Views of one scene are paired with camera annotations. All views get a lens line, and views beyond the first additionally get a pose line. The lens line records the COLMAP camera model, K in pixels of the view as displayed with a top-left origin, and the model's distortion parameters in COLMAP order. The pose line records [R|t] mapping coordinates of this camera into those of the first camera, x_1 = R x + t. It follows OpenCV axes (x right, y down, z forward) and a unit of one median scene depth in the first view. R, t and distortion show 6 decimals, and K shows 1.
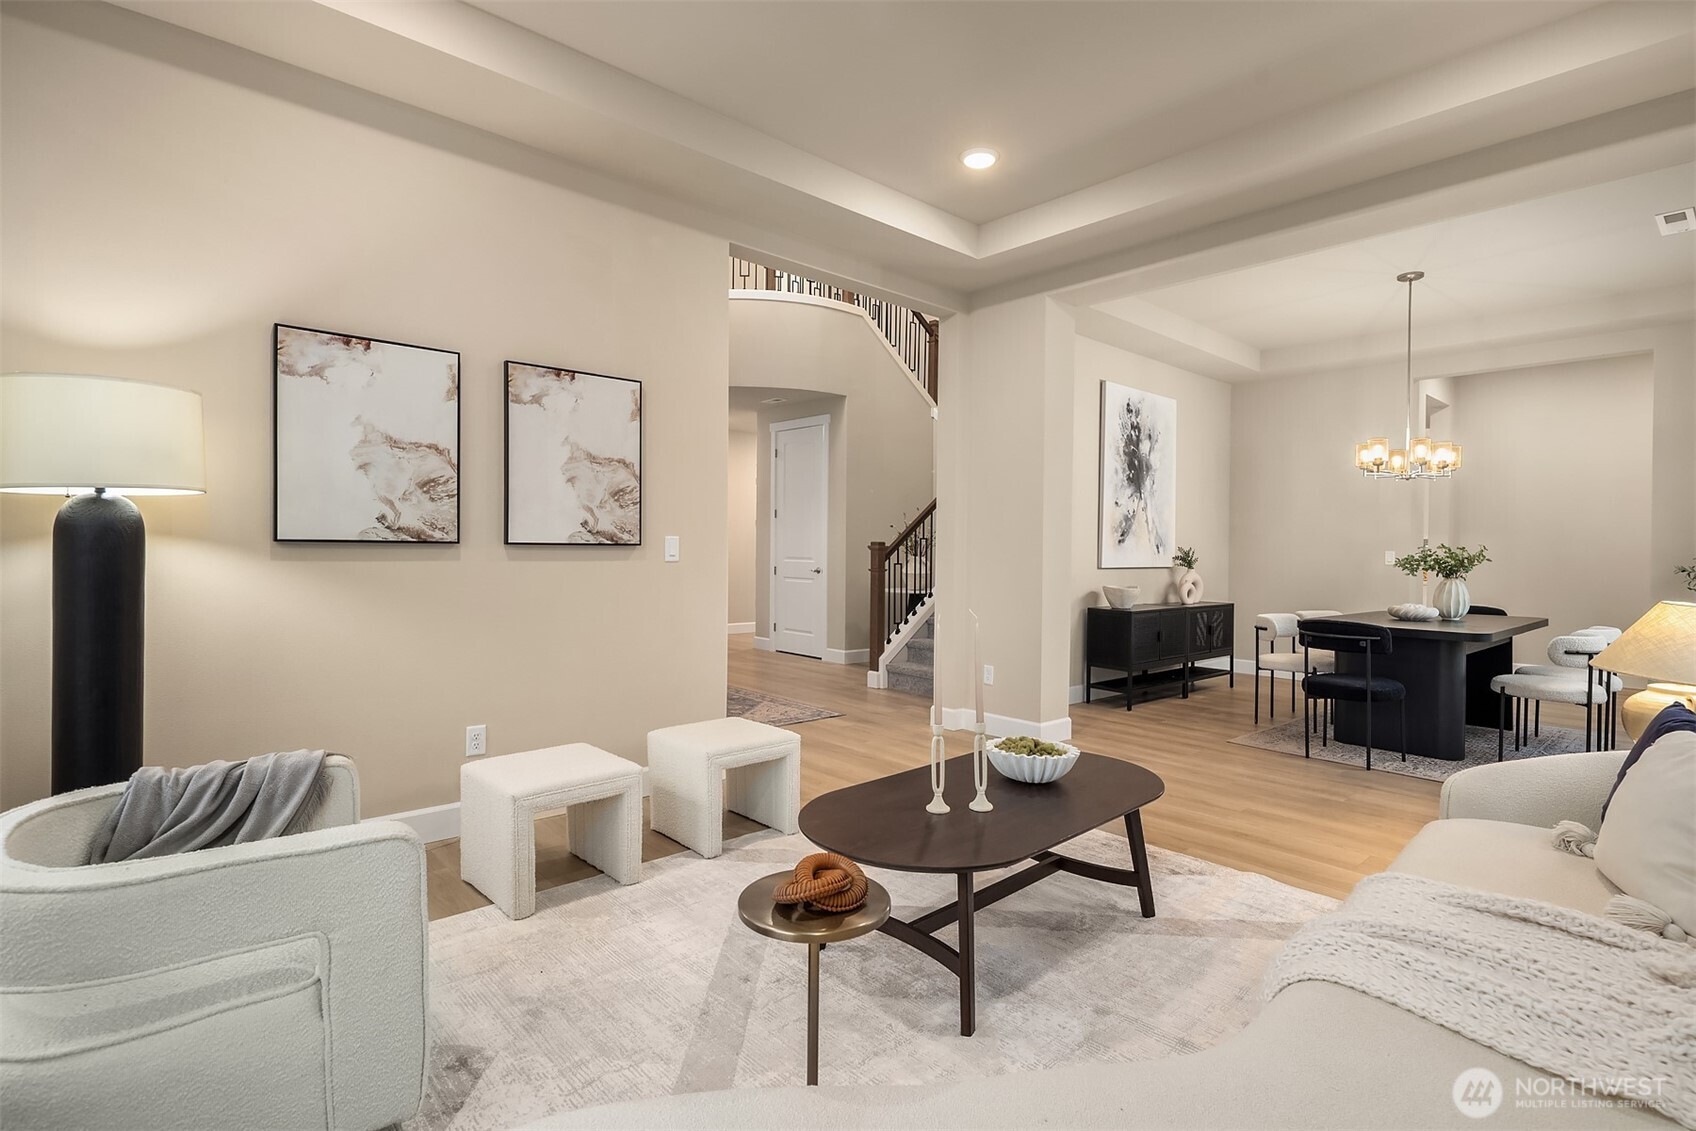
lens RADIAL K [[824.7, 0, 849.6], [0, 824.7, 557.1], [0, 0, 1]] dist [0.001849, 0.000158]
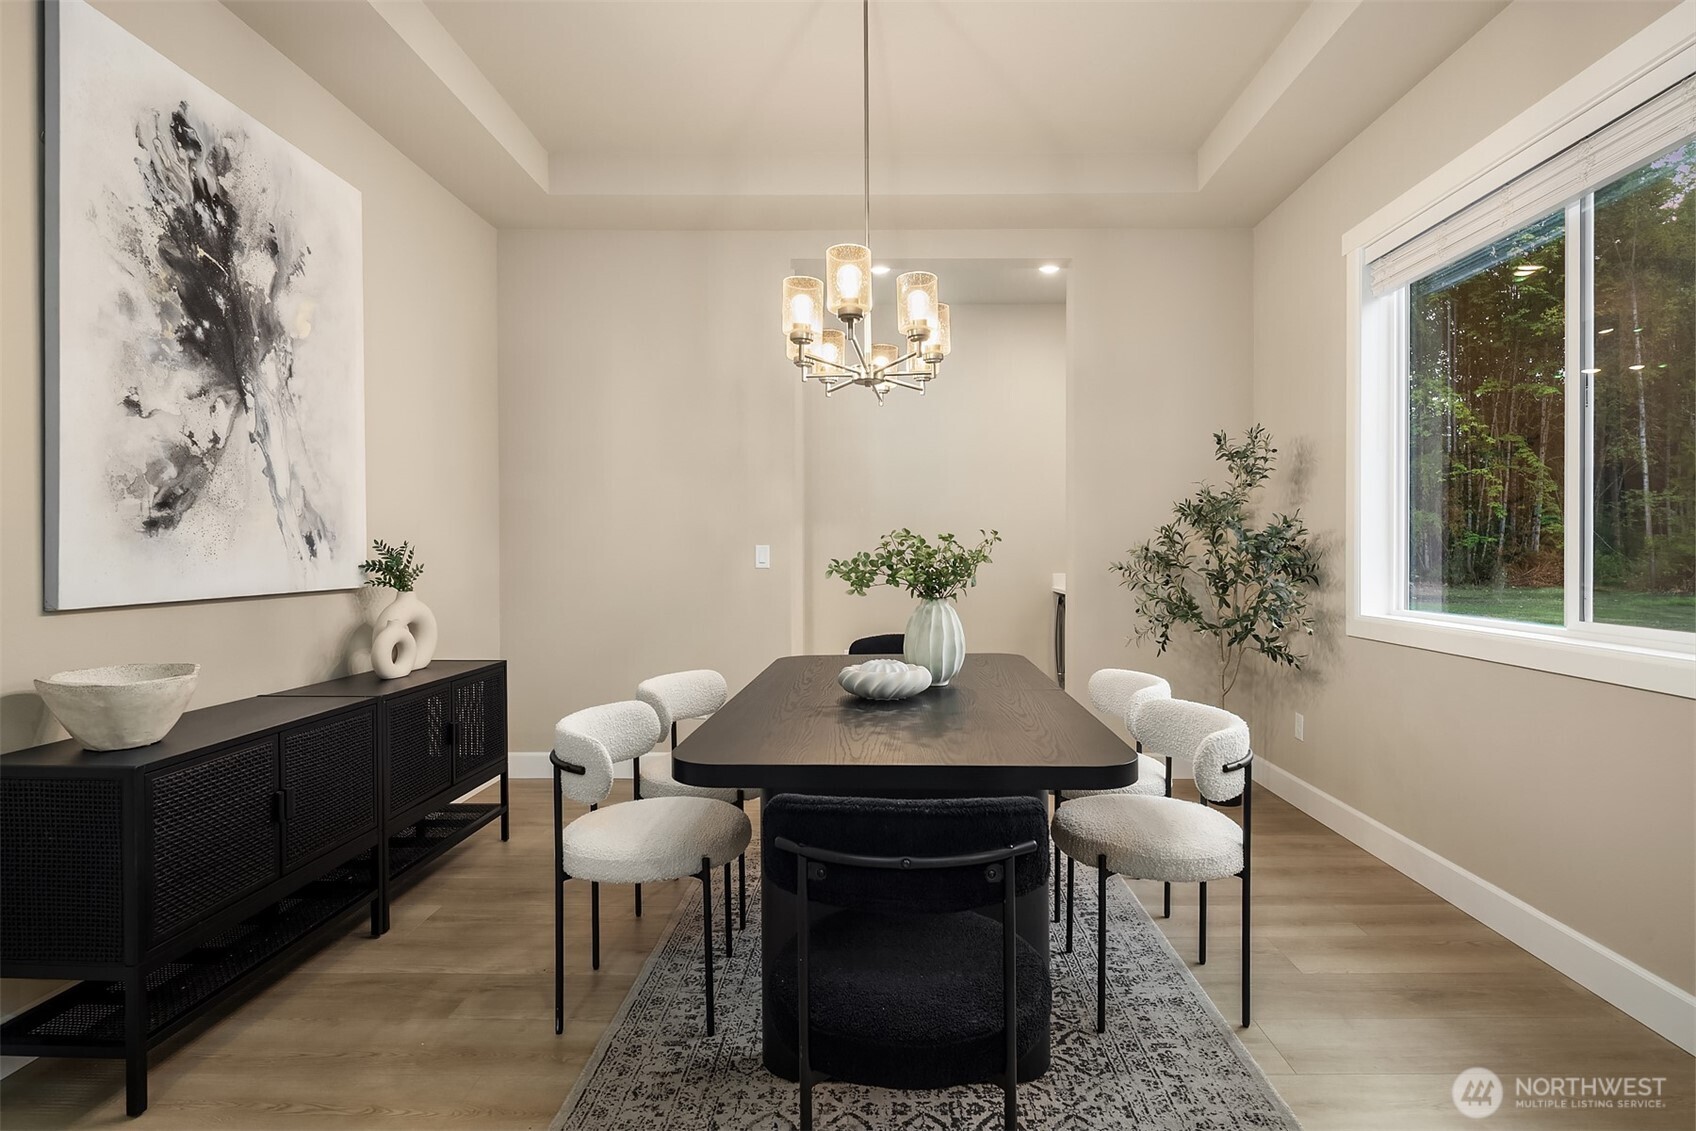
lens RADIAL K [[824.7, 0, 849.6], [0, 824.7, 554.7], [0, 0, 1]] dist [0.001849, 0.000158]
pose [[0.690707, -0.019149, 0.722881, 0.276496], [0.017435, 0.999800, 0.009826, -0.005075], [-0.722924, 0.005816, 0.690903, 0.562944]]
